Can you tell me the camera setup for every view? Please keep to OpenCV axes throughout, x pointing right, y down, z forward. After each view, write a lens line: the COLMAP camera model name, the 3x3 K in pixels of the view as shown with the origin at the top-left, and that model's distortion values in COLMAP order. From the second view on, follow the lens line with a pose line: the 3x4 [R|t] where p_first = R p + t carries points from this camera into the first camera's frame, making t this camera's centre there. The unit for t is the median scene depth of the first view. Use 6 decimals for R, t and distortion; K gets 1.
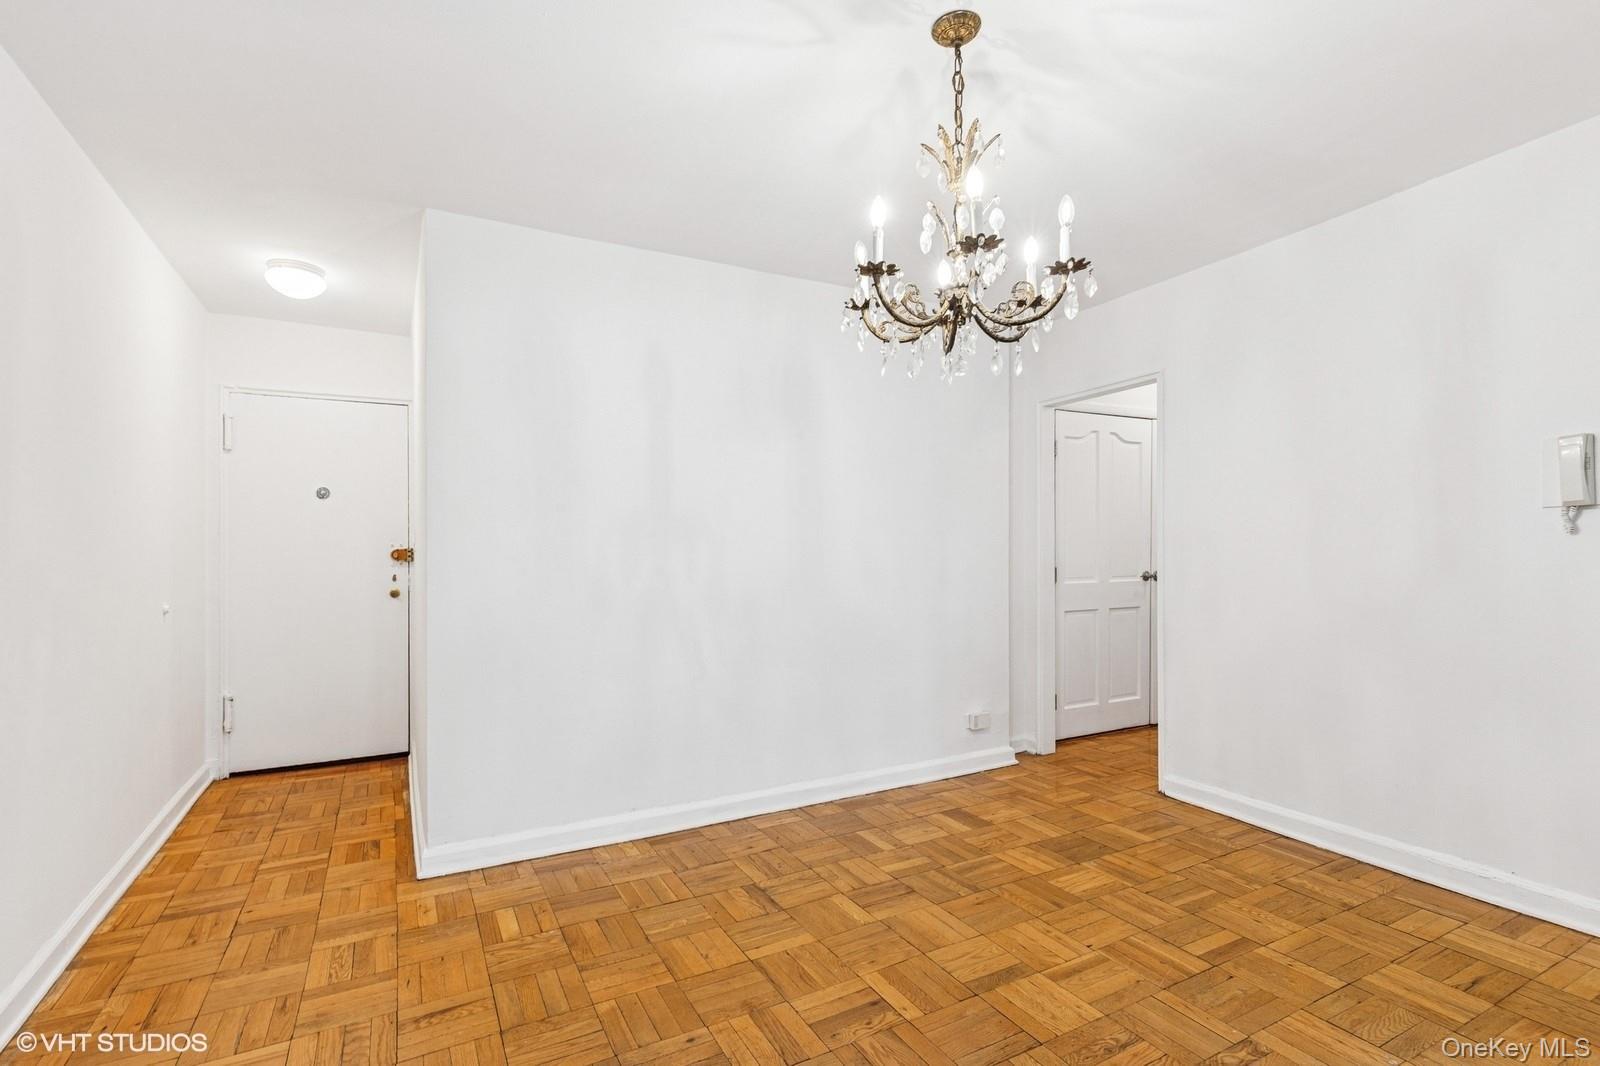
lens RADIAL K [[757.9, 0, 797.3], [0, 757.9, 528.2], [0, 0, 1]] dist [0.003182, -0.000010]
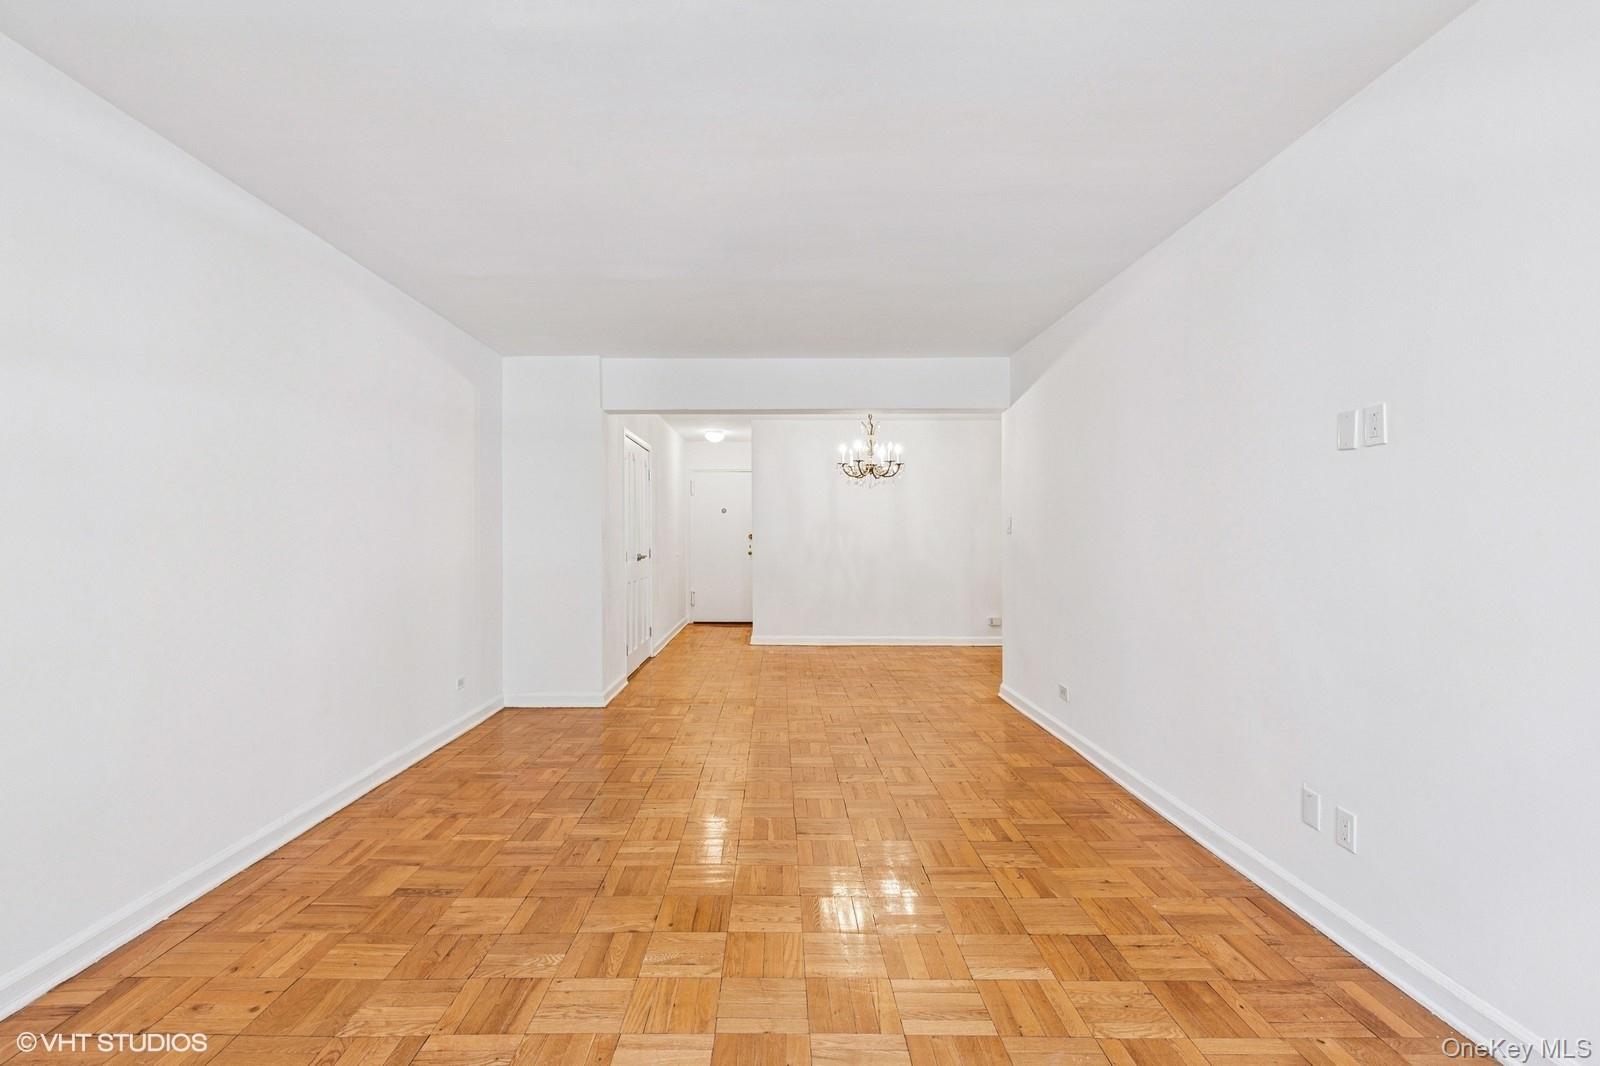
lens RADIAL K [[757.9, 0, 797.3], [0, 757.9, 528.2], [0, 0, 1]] dist [0.003182, -0.000010]
pose [[0.889826, 0.007843, -0.456233, 0.778206], [0.002118, 0.999771, 0.021318, -0.047209], [0.456295, -0.019935, 0.889605, -1.187205]]
